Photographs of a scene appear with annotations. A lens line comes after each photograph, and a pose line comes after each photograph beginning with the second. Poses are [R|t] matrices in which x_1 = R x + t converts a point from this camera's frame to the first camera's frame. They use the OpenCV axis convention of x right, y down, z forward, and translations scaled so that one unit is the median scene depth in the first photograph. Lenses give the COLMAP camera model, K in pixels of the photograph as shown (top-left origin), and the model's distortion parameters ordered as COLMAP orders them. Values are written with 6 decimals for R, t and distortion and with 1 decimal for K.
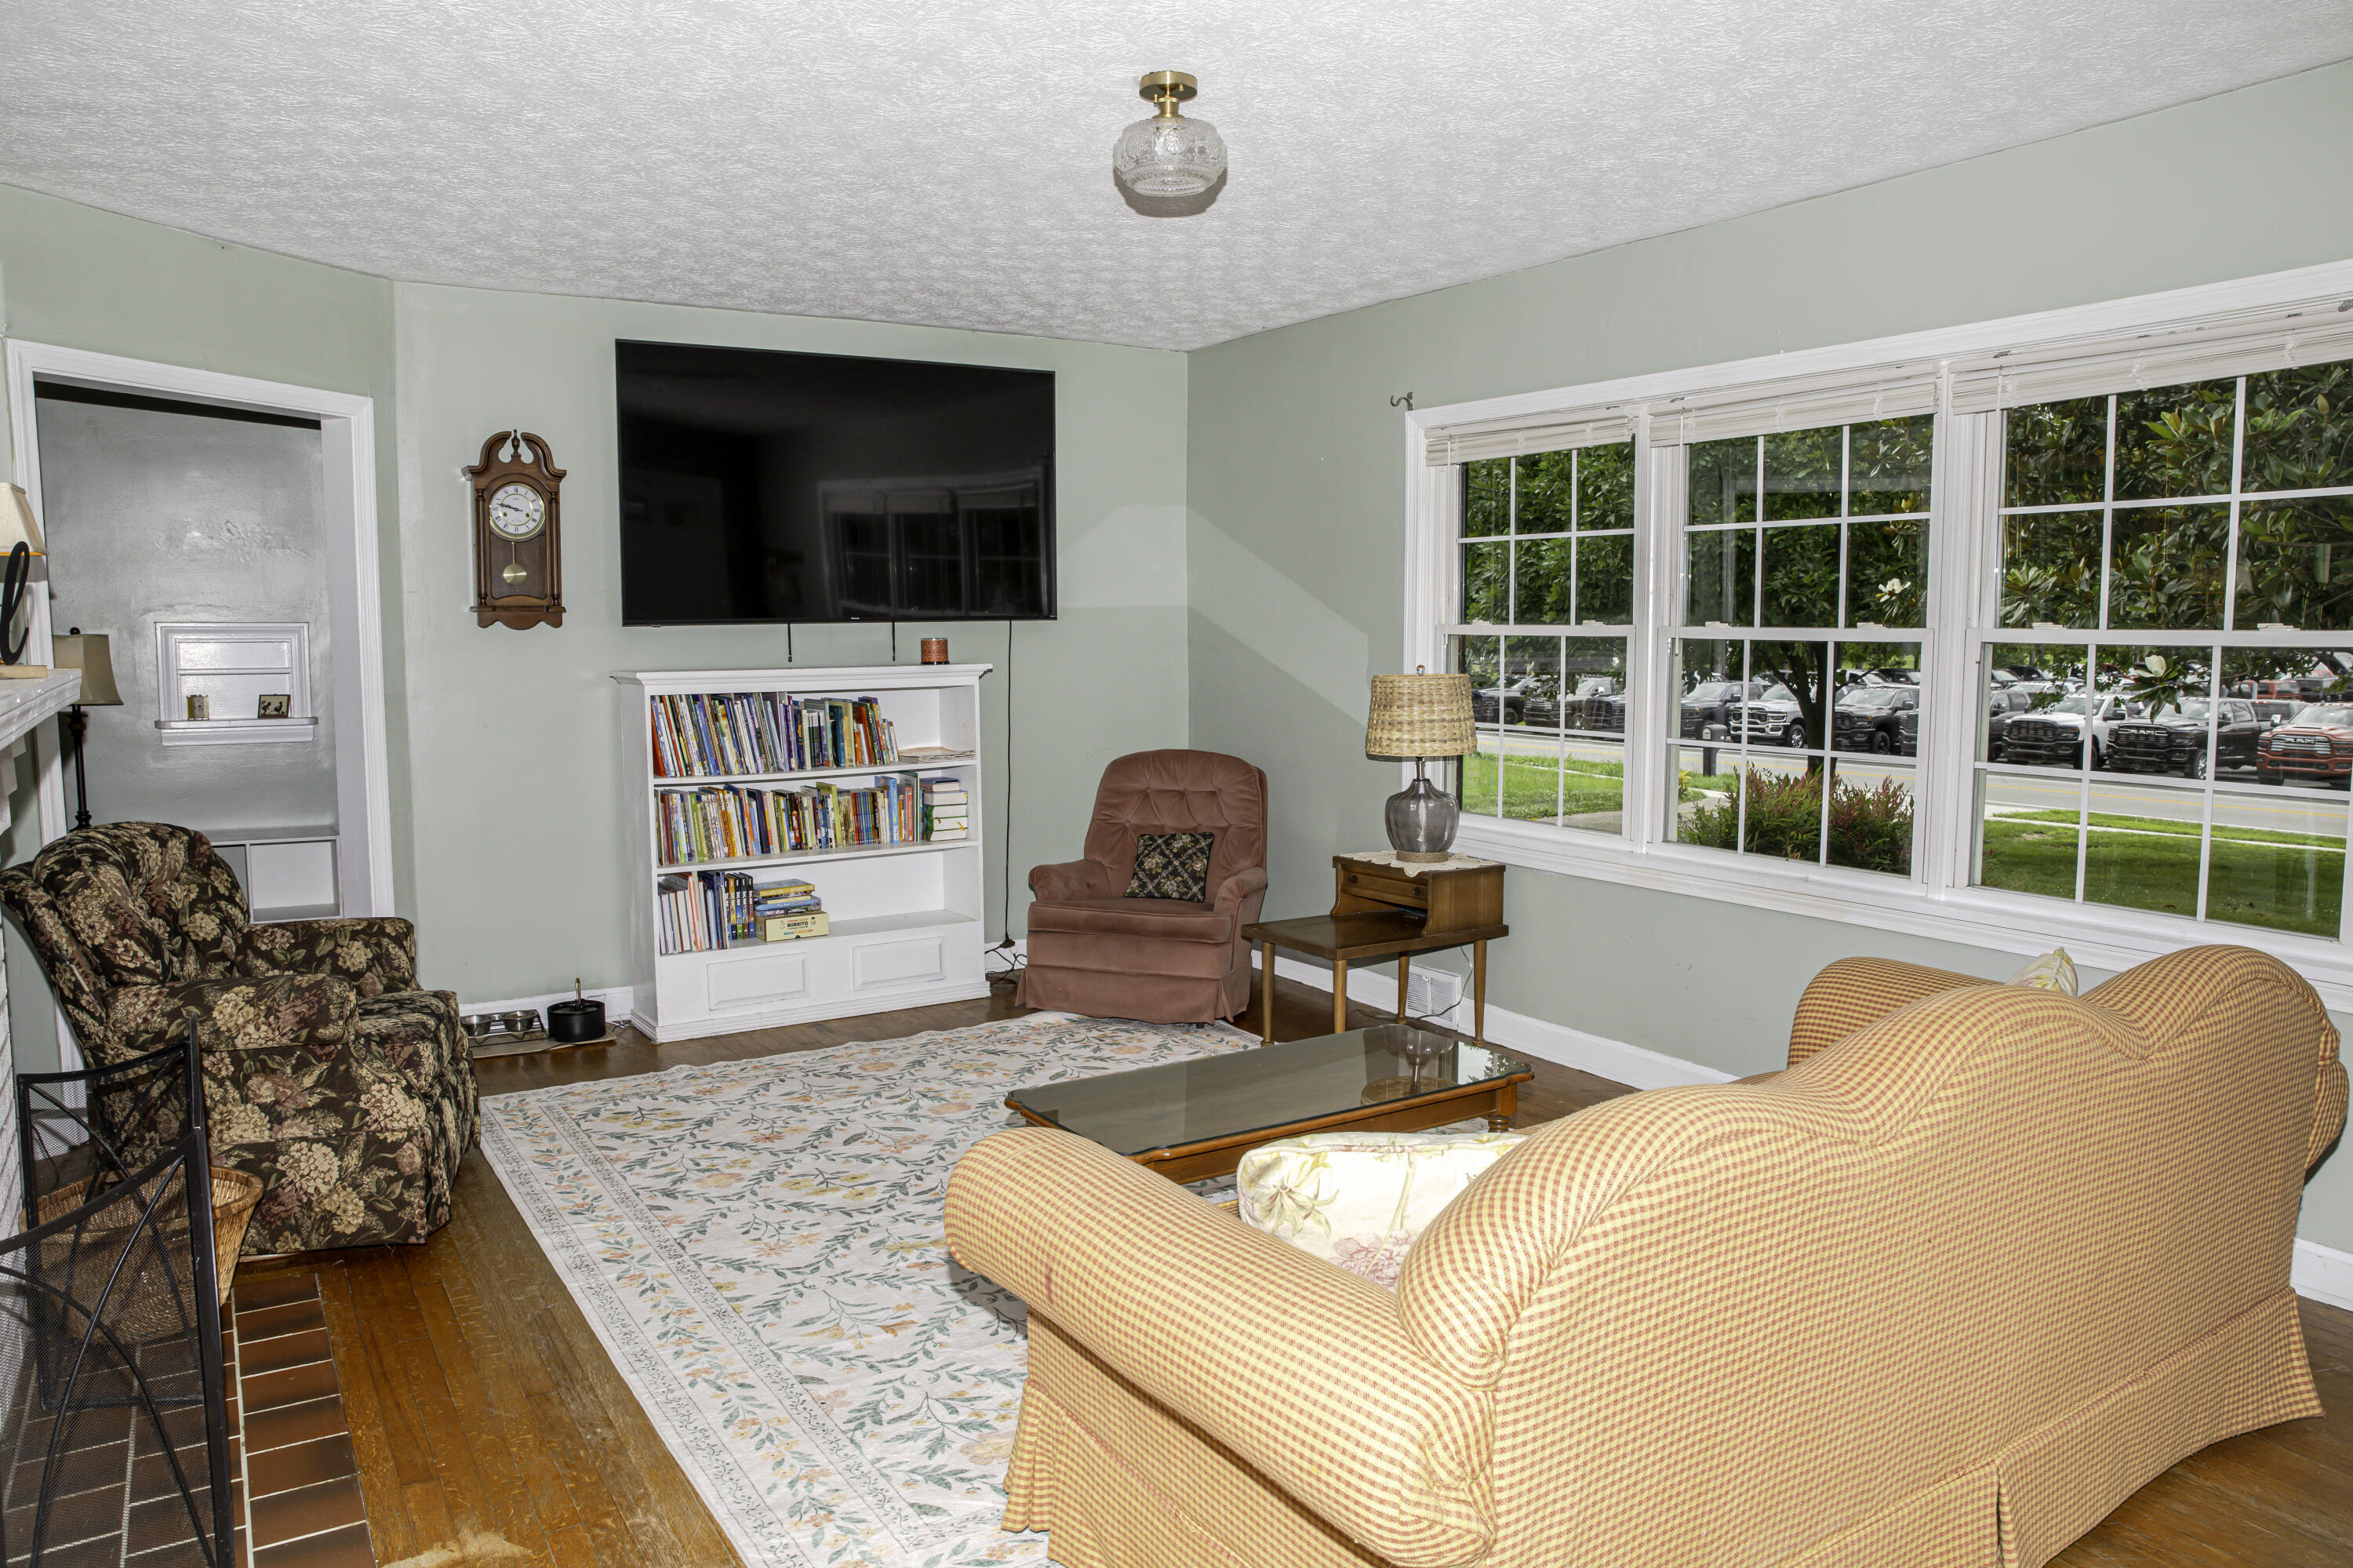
lens RADIAL K [[1700.5, 0, 1174.4], [0, 1700.5, 761.4], [0, 0, 1]] dist [0.003122, 0.001167]
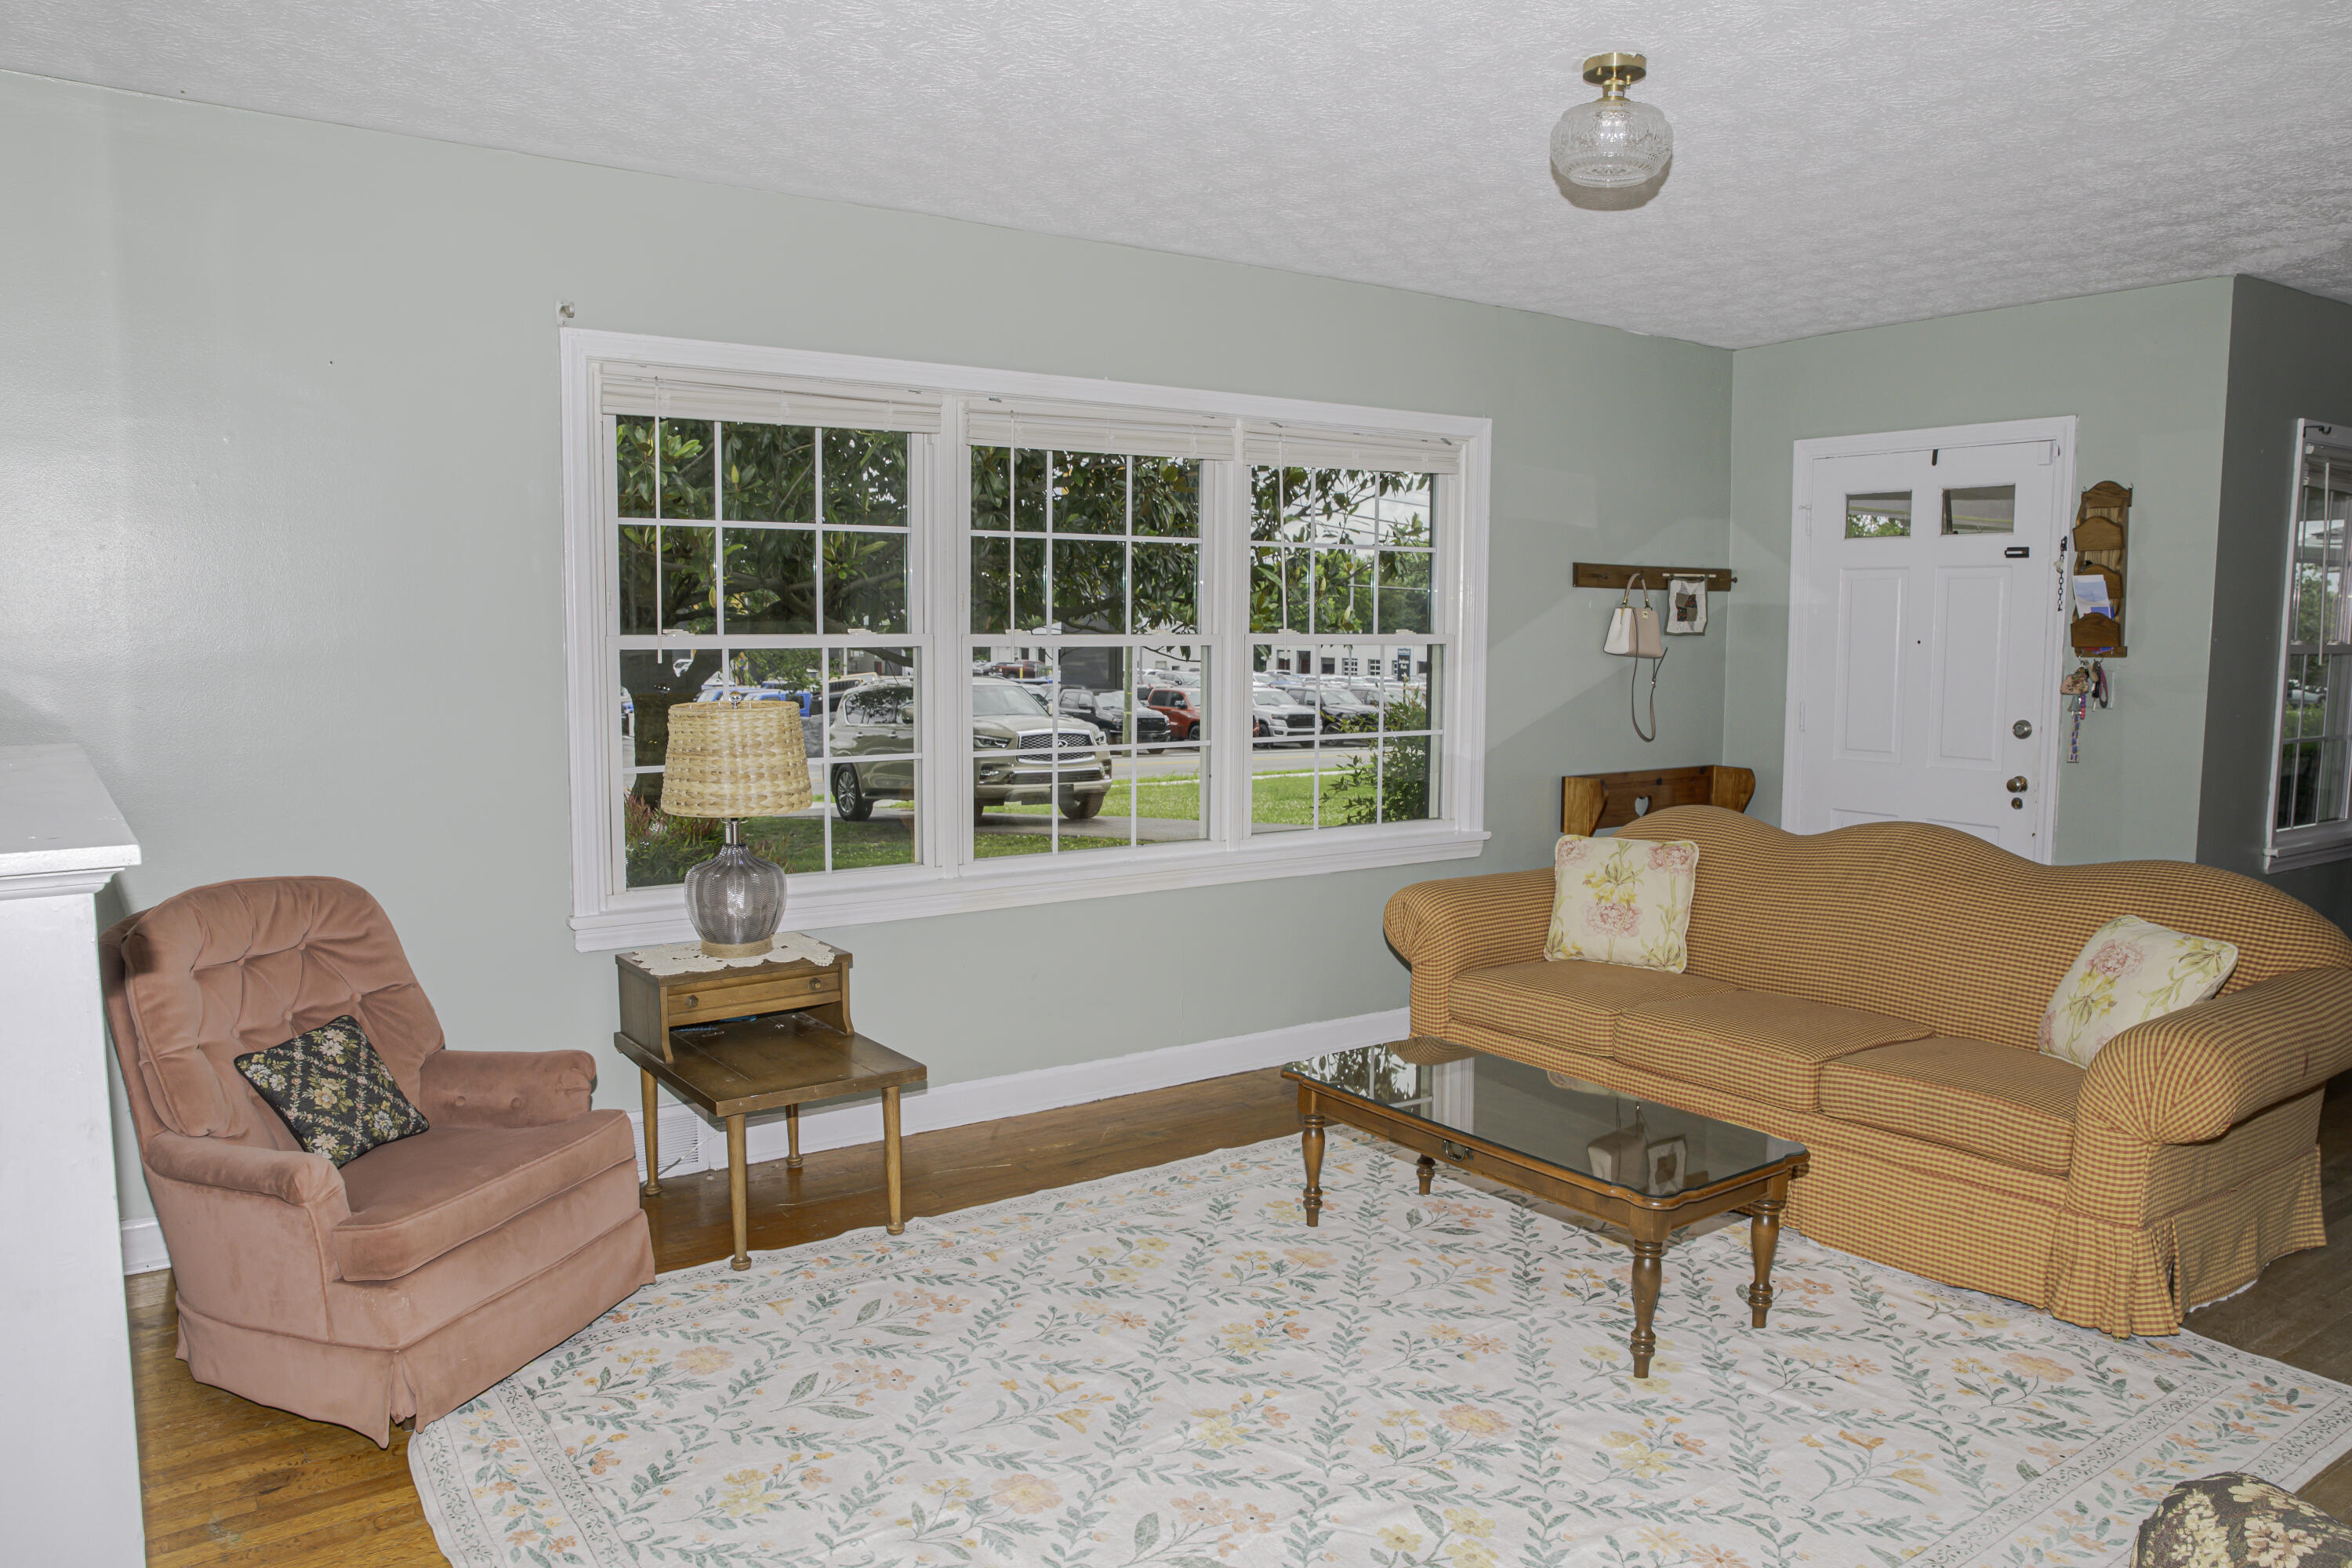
lens RADIAL K [[1614.8, 0, 1179.3], [0, 1614.8, 793.4], [0, 0, 1]] dist [-0.127133, 0.100988]
pose [[-0.060192, -0.107770, 0.992352, -0.660971], [0.085072, 0.989984, 0.112673, -0.087156], [-0.994555, 0.091203, -0.050421, 0.992537]]
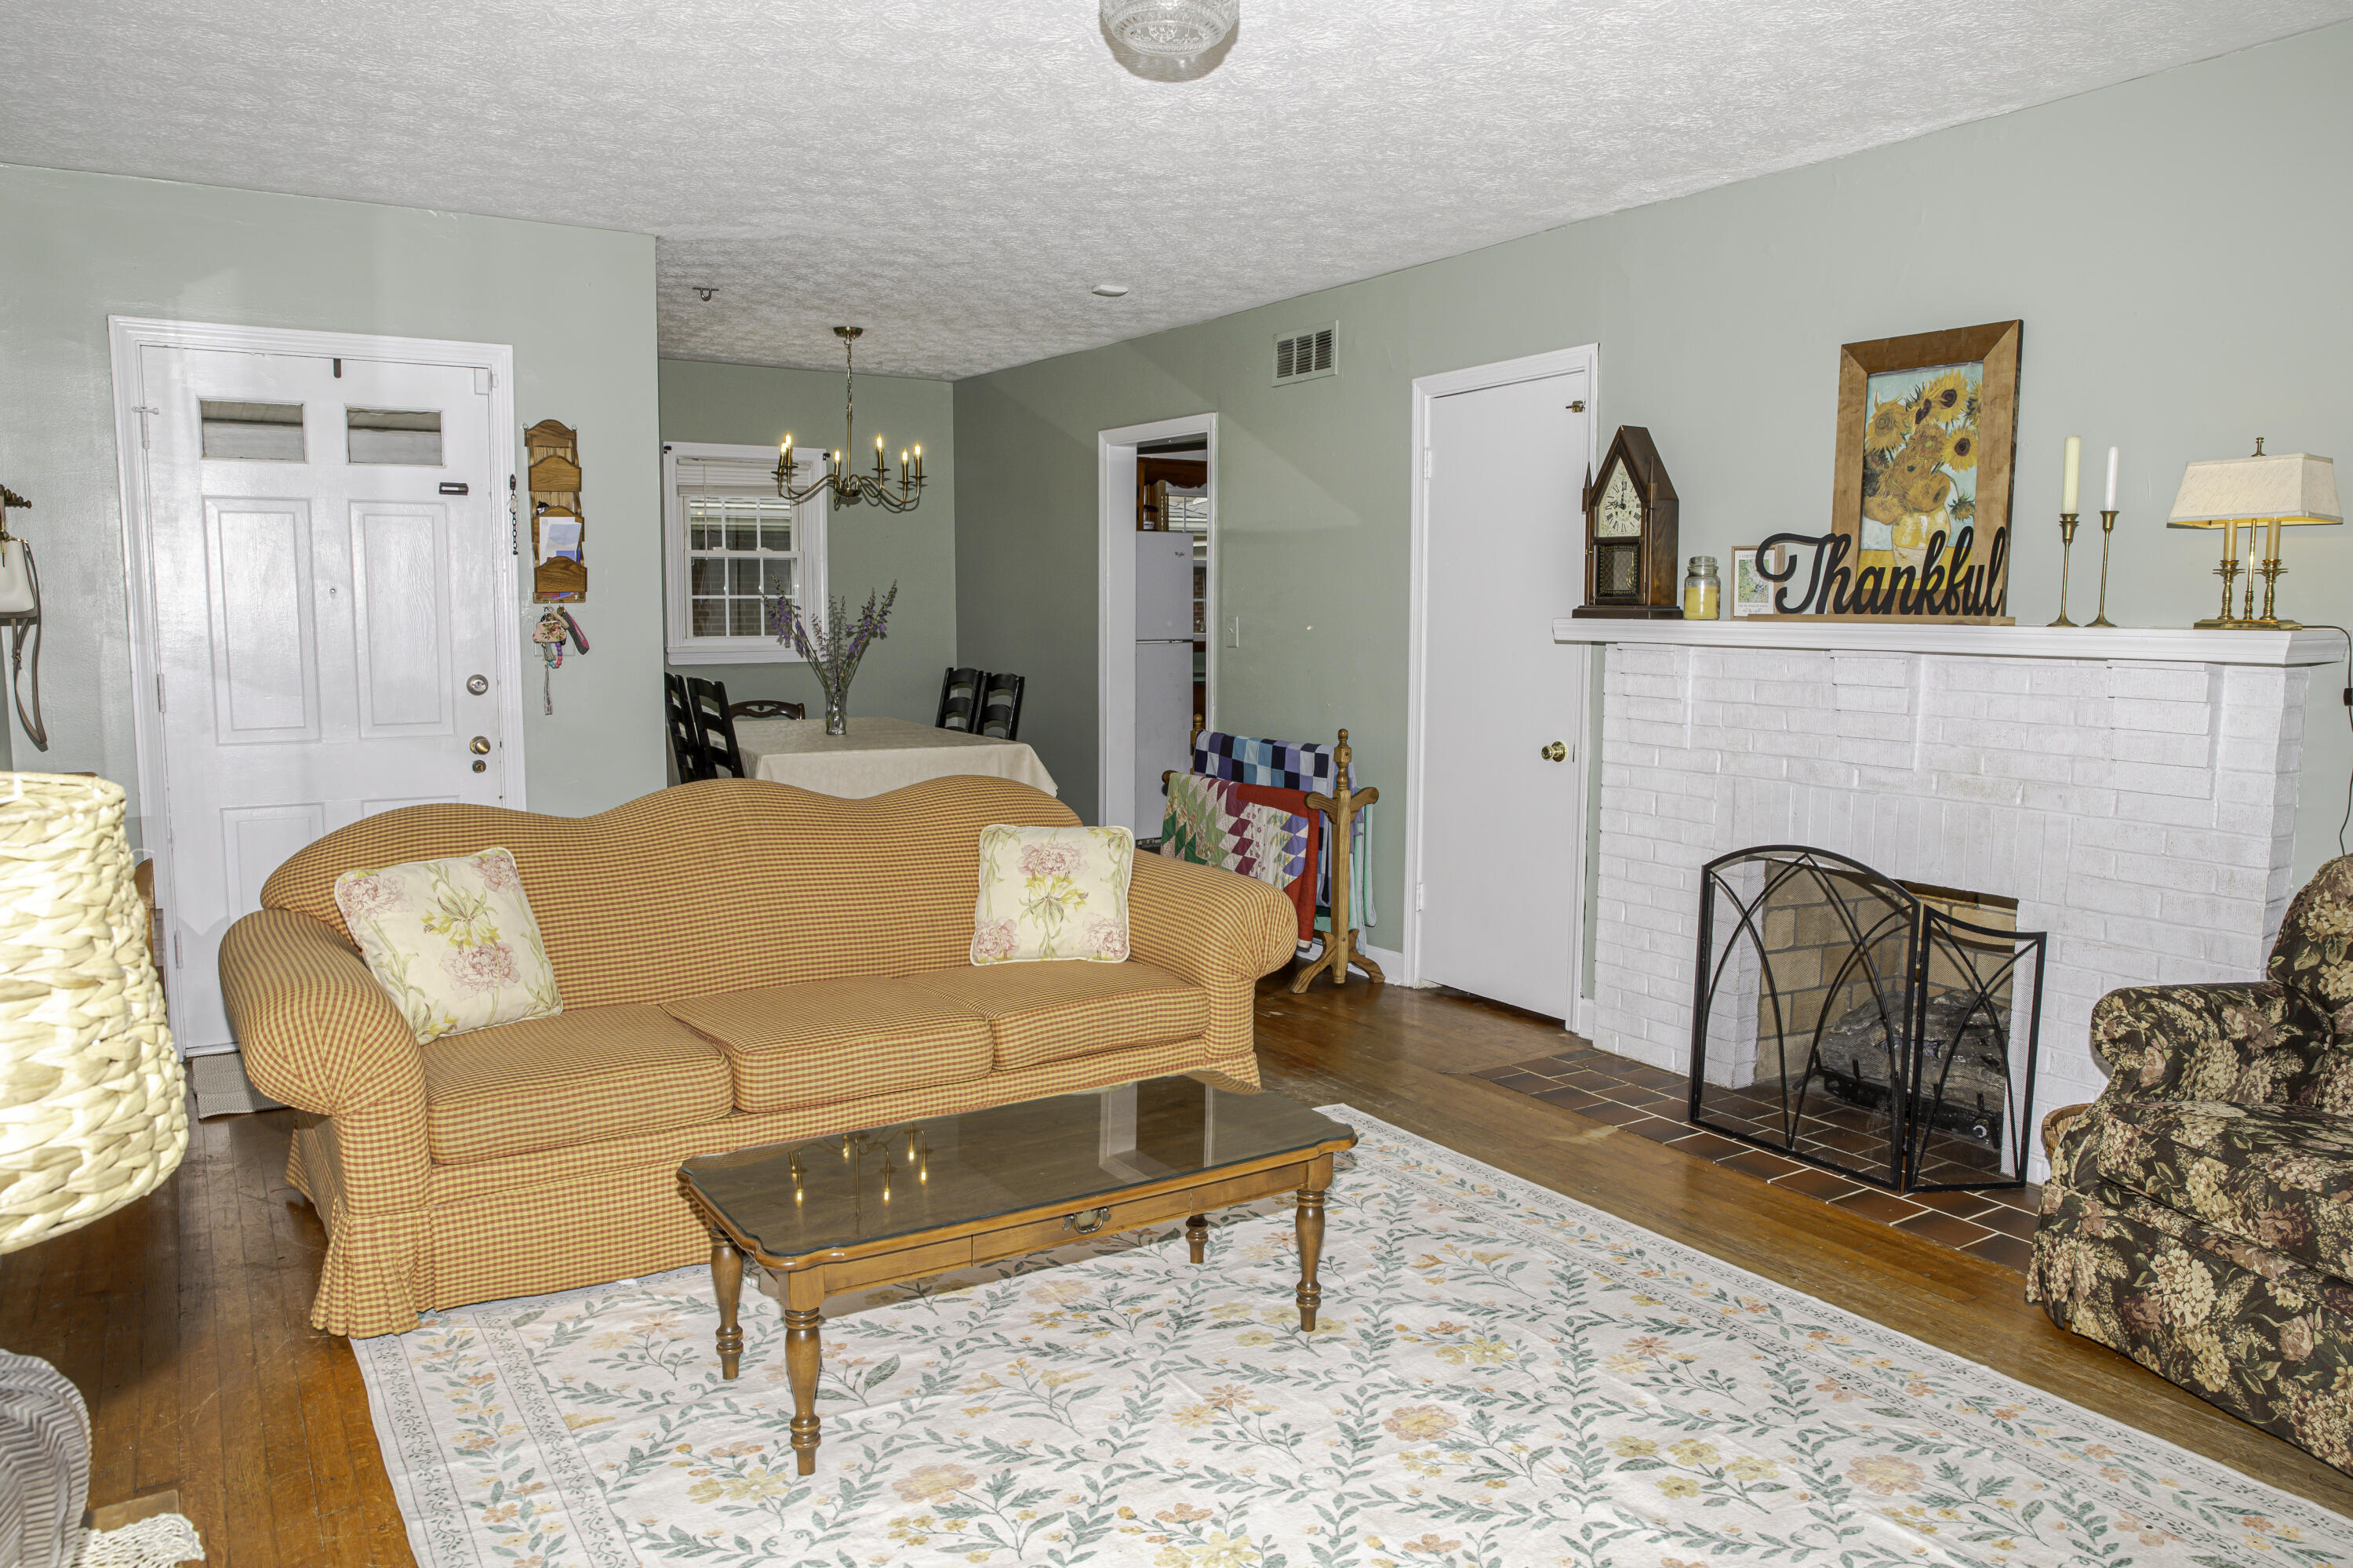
lens RADIAL K [[1615.5, 0, 1179.8], [0, 1615.5, 793.4], [0, 0, 1]] dist [-0.127133, 0.100988]
pose [[-0.999975, -0.004777, -0.005154, -0.006966], [-0.005737, 0.978505, 0.206141, -0.100162], [0.004058, 0.206166, -0.978509, 1.365880]]
